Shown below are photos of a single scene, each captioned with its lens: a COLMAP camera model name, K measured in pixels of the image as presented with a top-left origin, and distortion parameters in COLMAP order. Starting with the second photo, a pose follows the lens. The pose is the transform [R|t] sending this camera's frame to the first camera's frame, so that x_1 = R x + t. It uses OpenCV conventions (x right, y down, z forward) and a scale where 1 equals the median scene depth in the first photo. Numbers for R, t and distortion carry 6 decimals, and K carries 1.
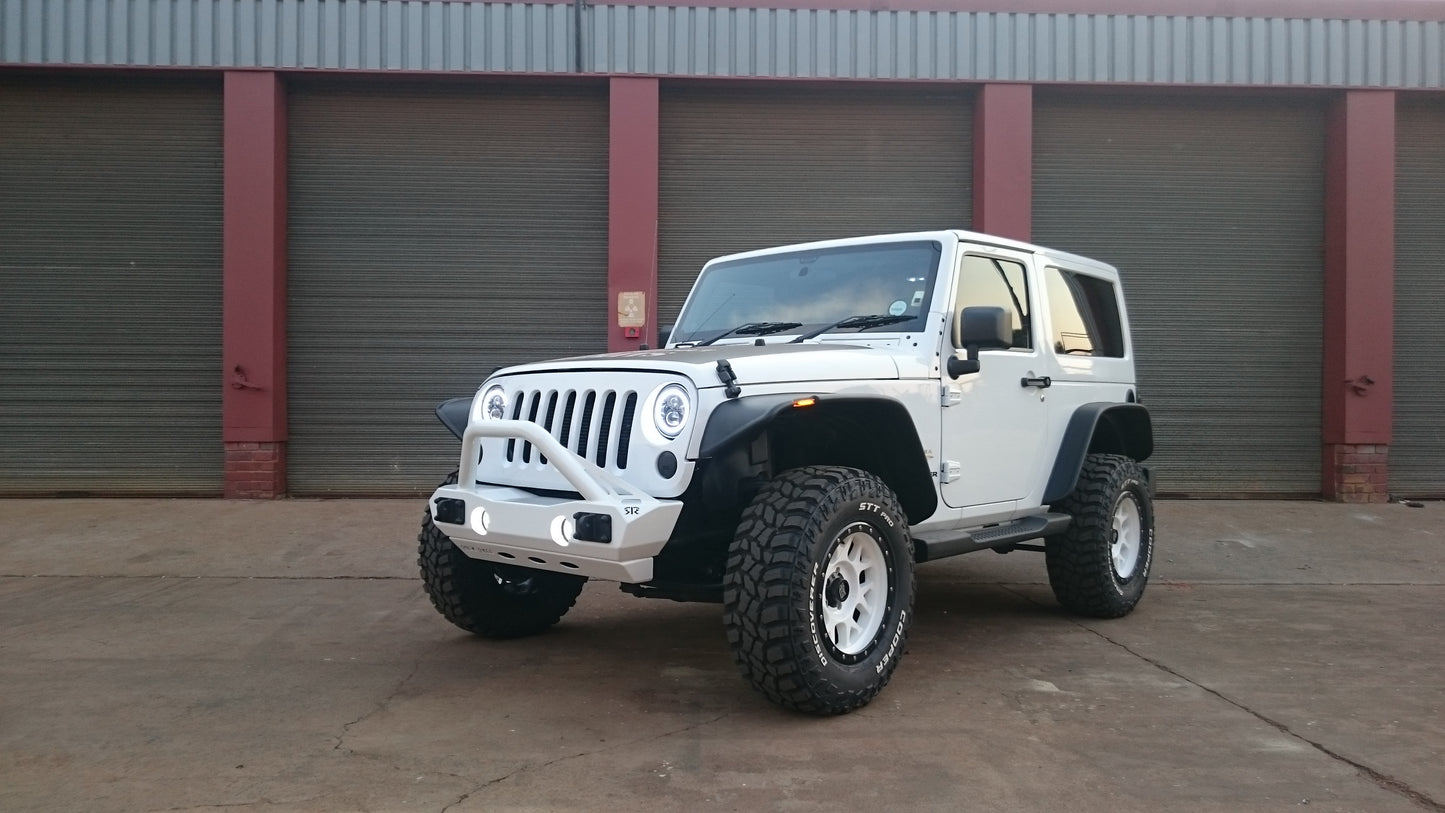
lens RADIAL K [[1068.2, 0, 722.0], [0, 1068.2, 417.8], [0, 0, 1]] dist [0.009600, -0.014870]
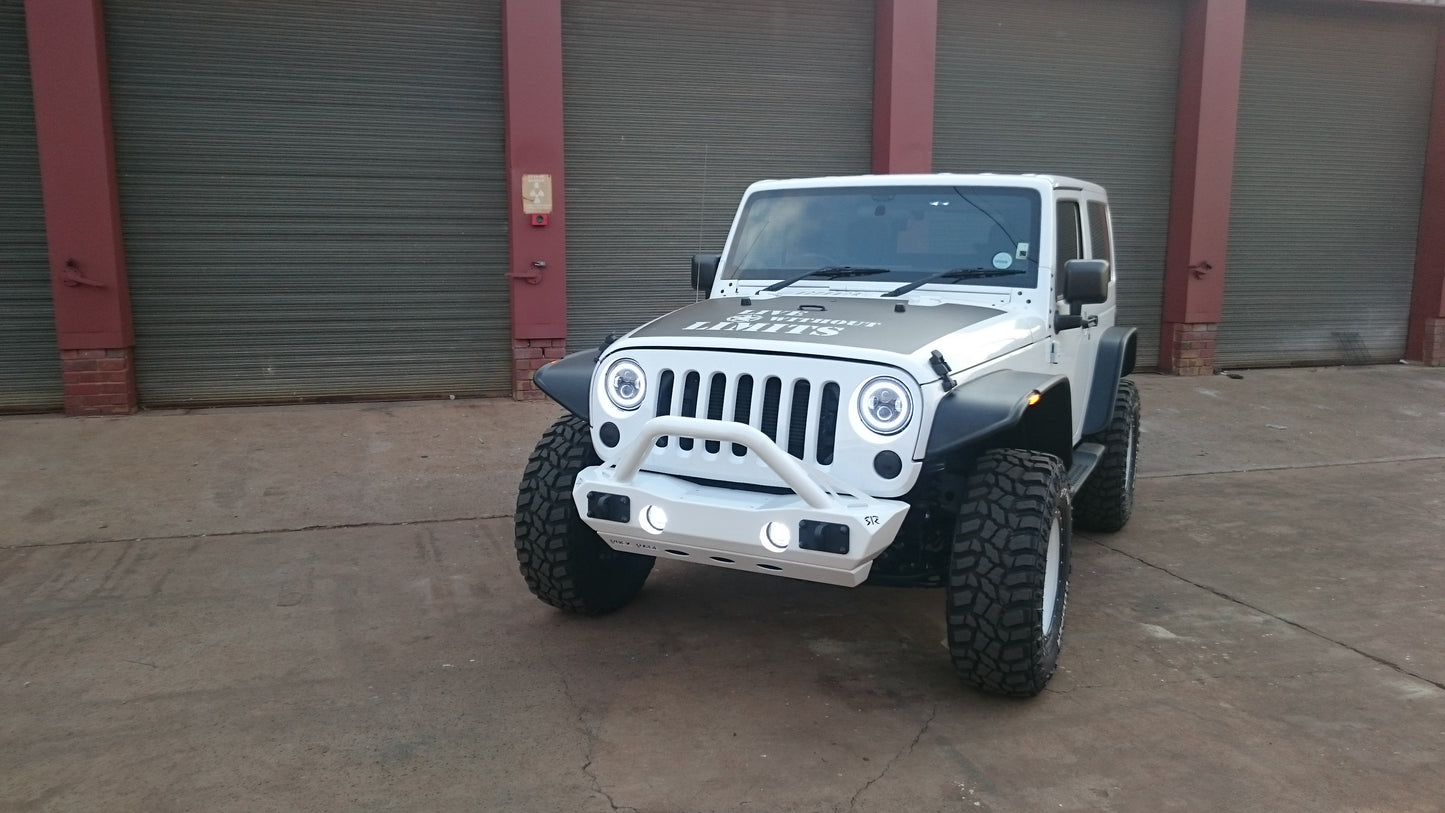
lens RADIAL K [[1068.2, 0, 718.2], [0, 1068.2, 408.5], [0, 0, 1]] dist [0.009600, -0.014870]
pose [[0.967938, -0.038404, 0.248236, -0.310223], [0.000119, 0.988313, 0.152438, -0.108214], [-0.251189, -0.147521, 0.956630, 0.094175]]
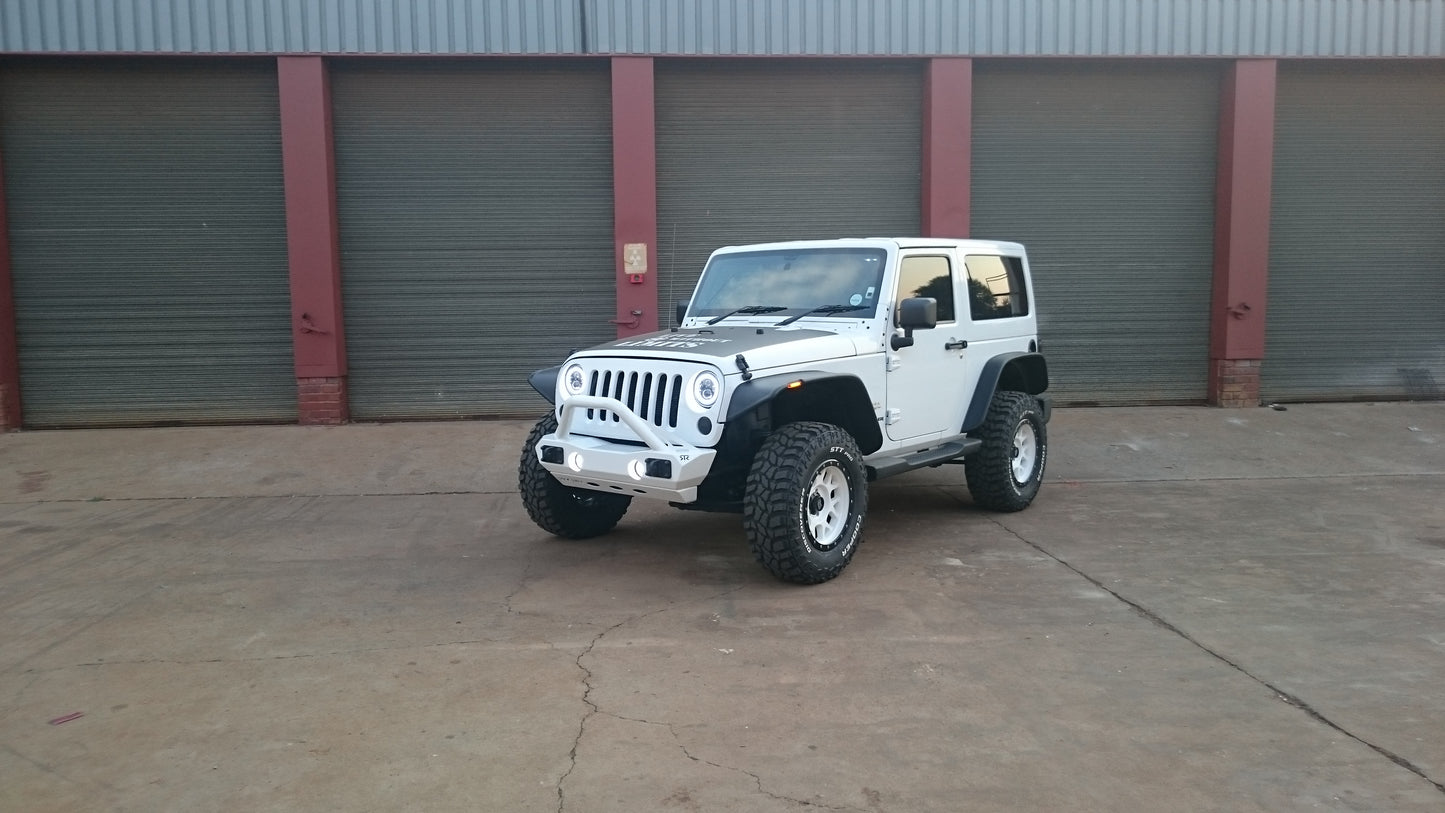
lens RADIAL K [[1068.2, 0, 722.7], [0, 1068.2, 418.2], [0, 0, 1]] dist [0.009600, -0.014870]
pose [[0.999270, -0.020917, 0.031982, -0.053299], [0.017384, 0.994105, 0.107018, -0.092647], [-0.034032, -0.106384, 0.993743, -0.367981]]
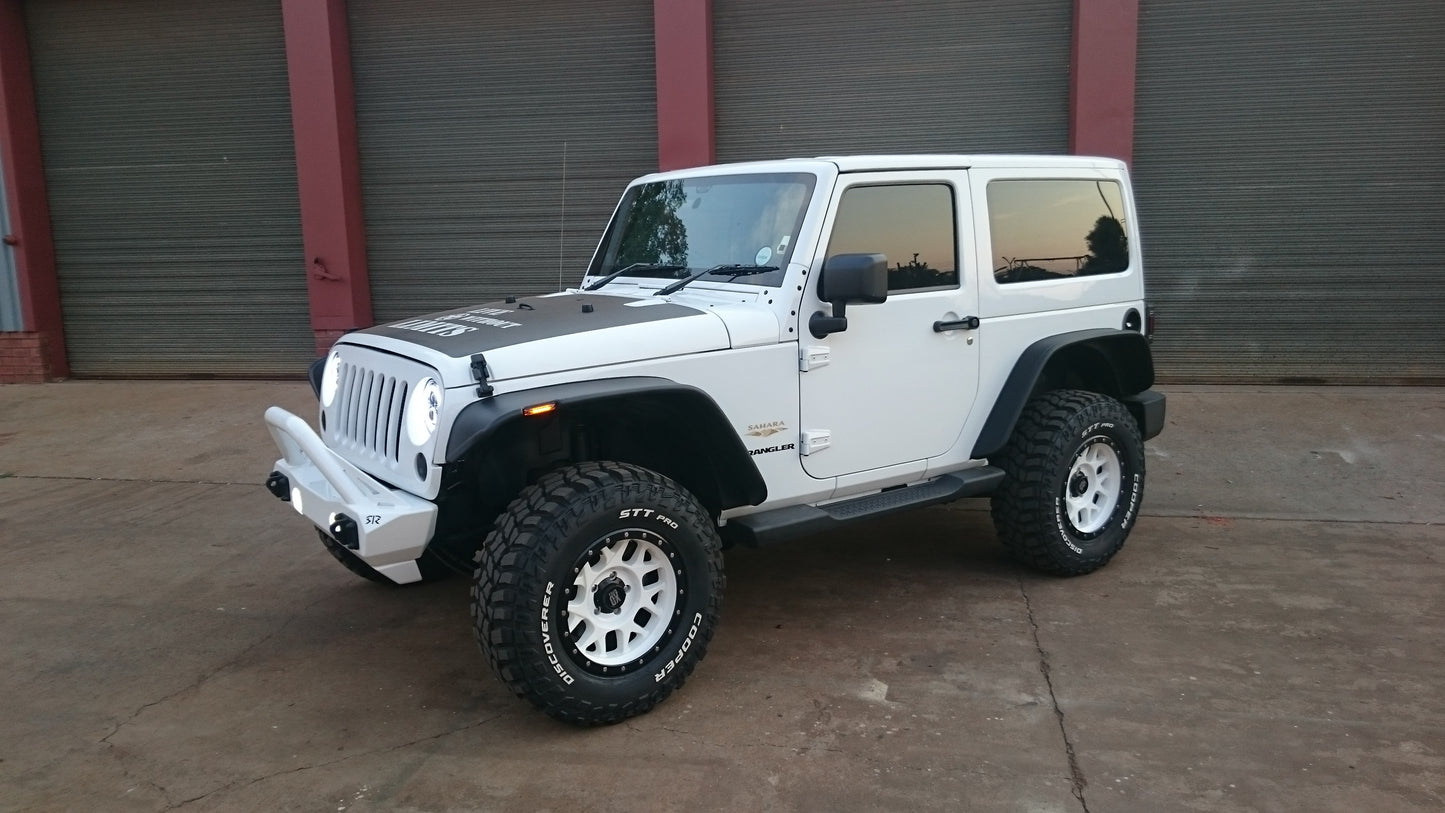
lens RADIAL K [[1068.2, 0, 721.2], [0, 1068.2, 410.6], [0, 0, 1]] dist [0.009600, -0.014870]
pose [[0.974059, 0.013637, -0.225881, 0.304340], [0.024129, 0.986233, 0.163592, -0.111677], [0.225002, -0.164799, 0.960320, 0.106353]]
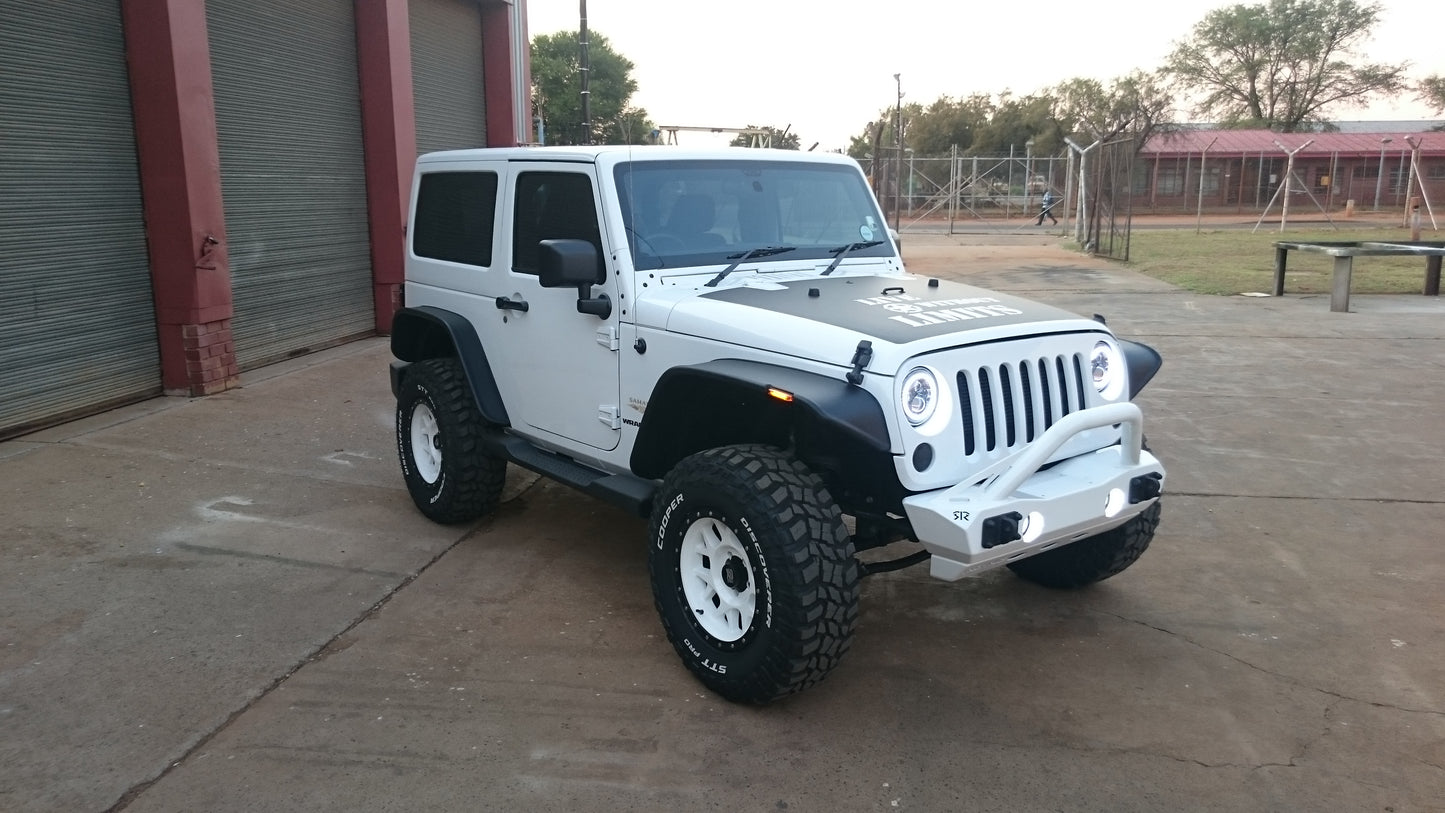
lens RADIAL K [[1068.2, 0, 711.0], [0, 1068.2, 407.7], [0, 0, 1]] dist [0.009600, -0.014870]
pose [[0.213118, -0.202117, 0.955892, -0.855721], [0.011790, 0.978829, 0.204338, -0.139786], [-0.976955, -0.032279, 0.210989, 0.842447]]
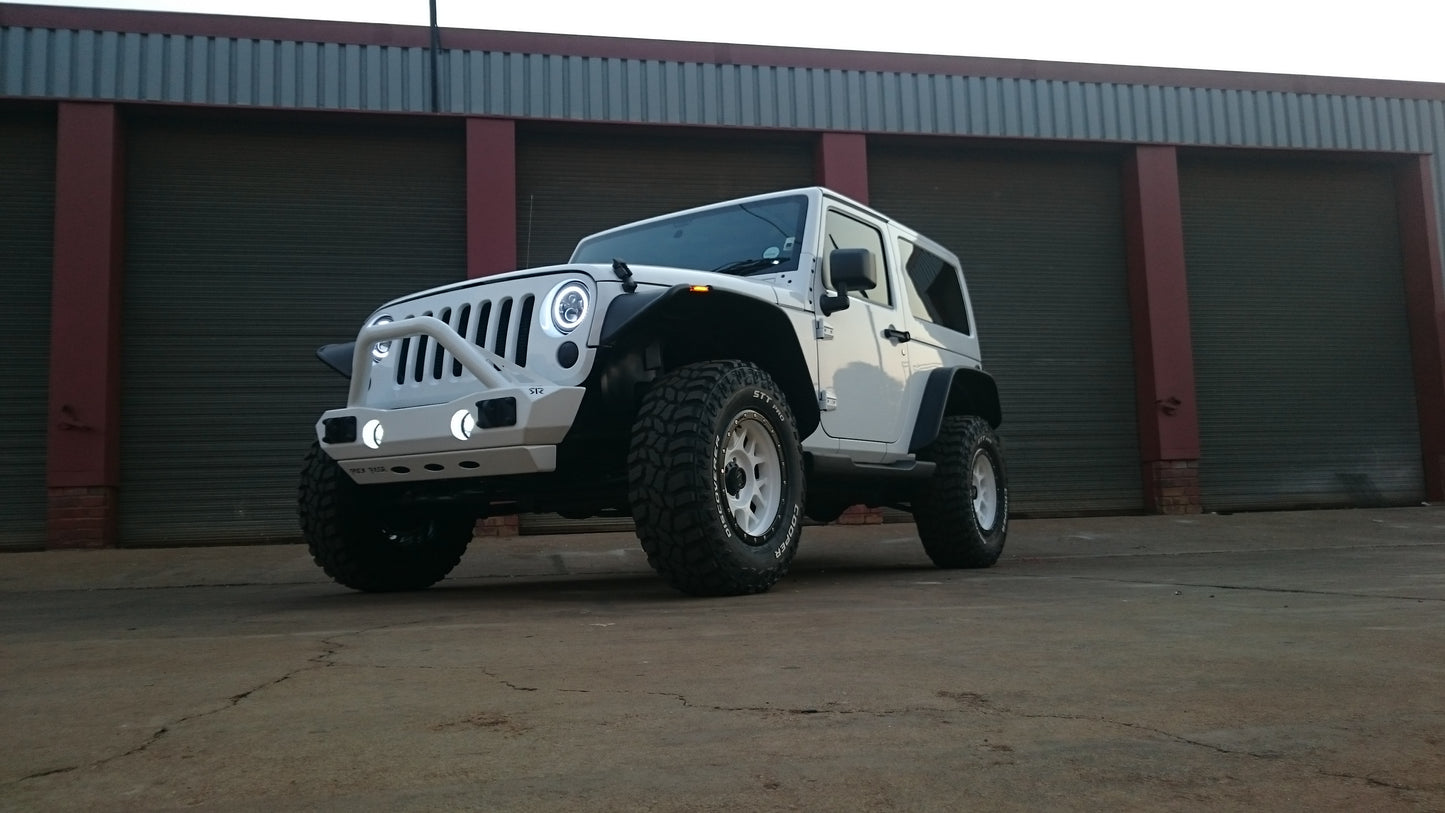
lens RADIAL K [[1068.2, 0, 722.6], [0, 1068.2, 419.8], [0, 0, 1]] dist [0.009600, -0.014870]
pose [[0.988130, -0.023630, 0.151791, -0.044195], [0.040315, 0.993355, -0.107796, 0.159166], [-0.148235, 0.112636, 0.982517, -0.016304]]
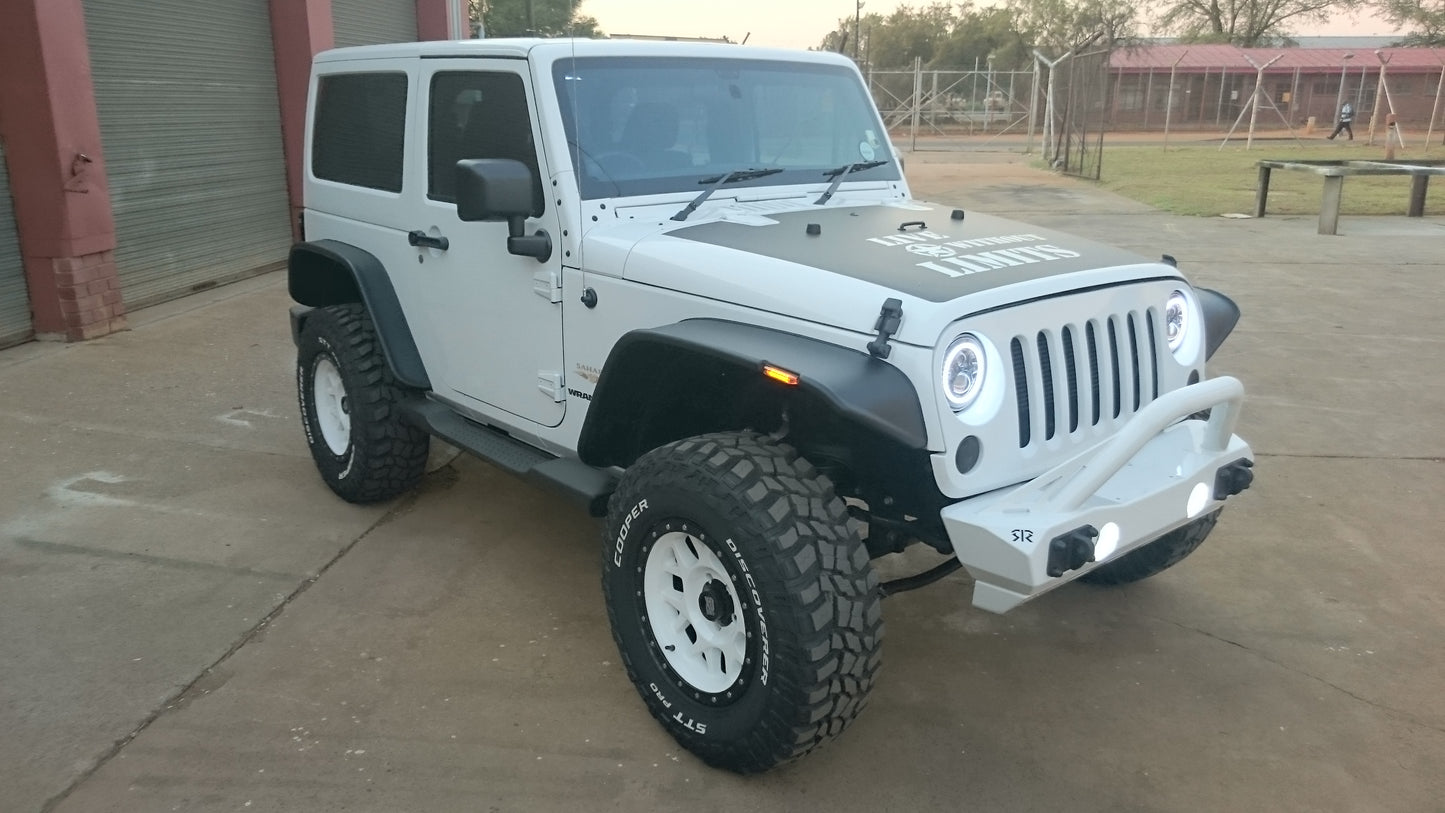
lens RADIAL K [[1068.2, 0, 711.2], [0, 1068.2, 404.2], [0, 0, 1]] dist [0.009600, -0.014870]
pose [[0.170981, -0.271769, 0.947052, -0.684024], [0.008204, 0.961566, 0.274453, -0.132745], [-0.985240, -0.039157, 0.166639, 0.889120]]
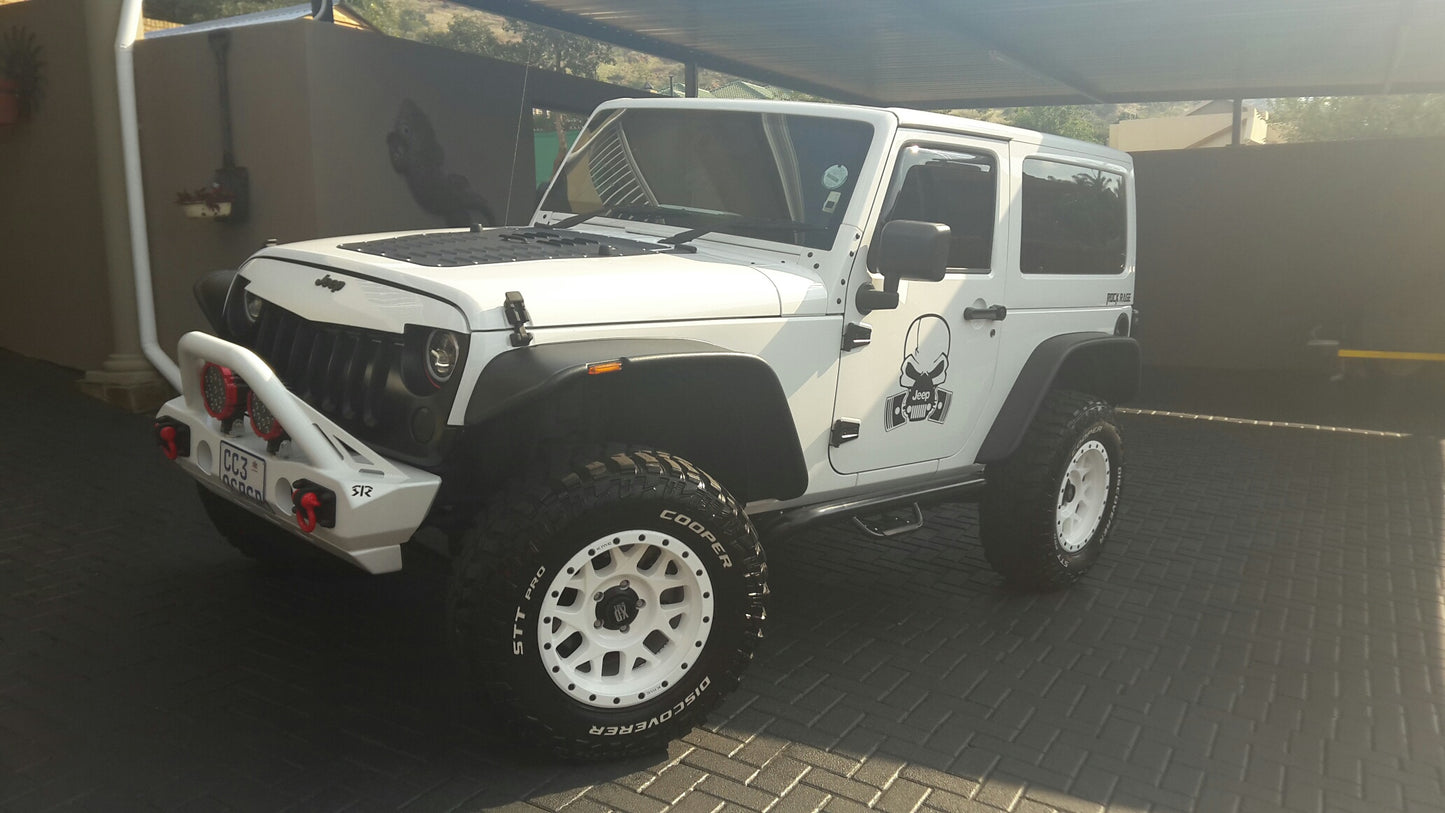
lens RADIAL K [[1148.1, 0, 736.0], [0, 1148.1, 419.3], [0, 0, 1]] dist [0.068362, 0.001060]
pose [[0.995163, 0.098217, -0.001976, 0.120229], [-0.096232, 0.978705, 0.181319, -0.093373], [0.019743, -0.180252, 0.983422, 0.146734]]
